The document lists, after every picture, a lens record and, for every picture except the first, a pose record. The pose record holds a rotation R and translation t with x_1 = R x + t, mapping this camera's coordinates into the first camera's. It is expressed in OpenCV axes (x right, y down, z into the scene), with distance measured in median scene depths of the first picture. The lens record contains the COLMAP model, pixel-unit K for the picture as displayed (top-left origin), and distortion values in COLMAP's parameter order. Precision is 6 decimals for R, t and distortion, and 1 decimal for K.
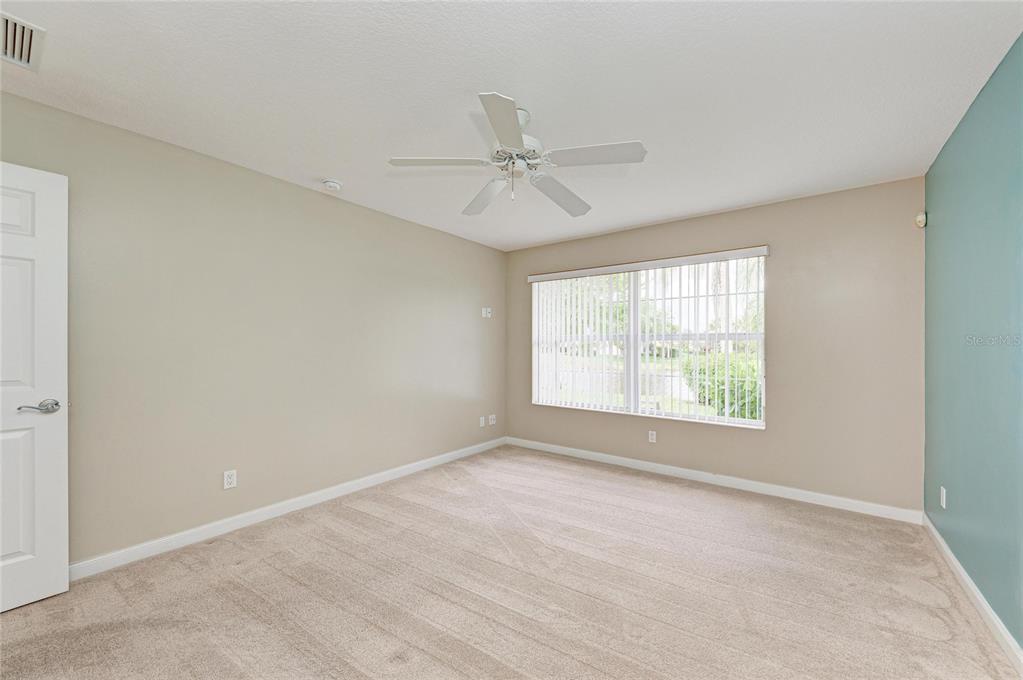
lens RADIAL K [[400.7, 0, 507.1], [0, 400.7, 345.3], [0, 0, 1]] dist [-0.002539, -0.000588]
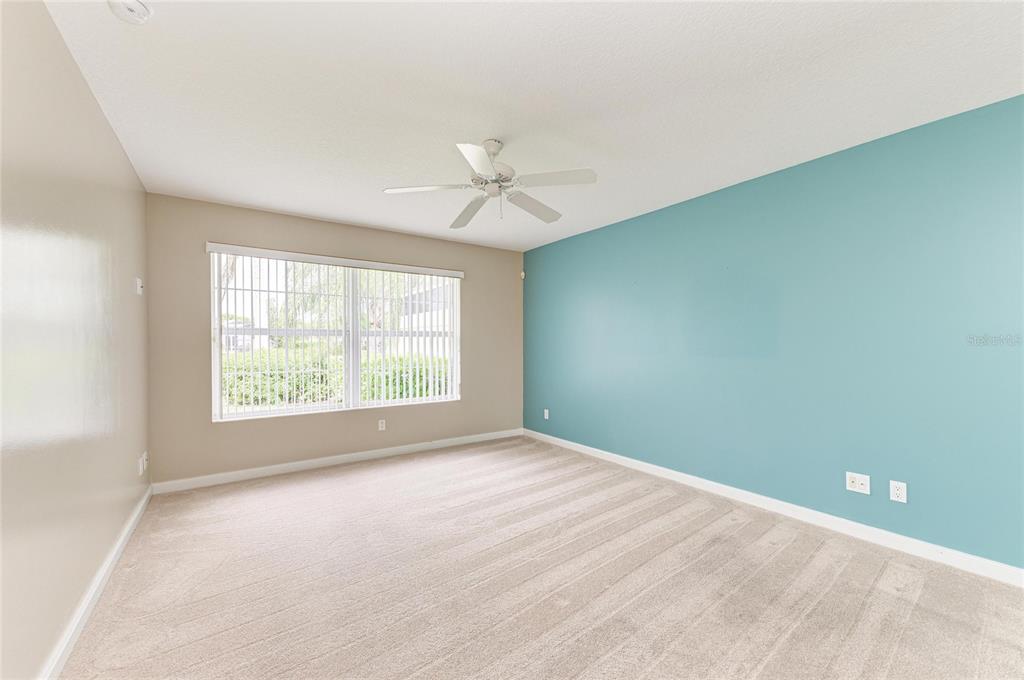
lens RADIAL K [[401.1, 0, 507.6], [0, 401.1, 345.3], [0, 0, 1]] dist [-0.002539, -0.000588]
pose [[0.285102, -0.004878, 0.958485, -0.538557], [0.001324, 0.999988, 0.004696, 0.007924], [-0.958496, -0.000070, 0.285105, 0.338443]]
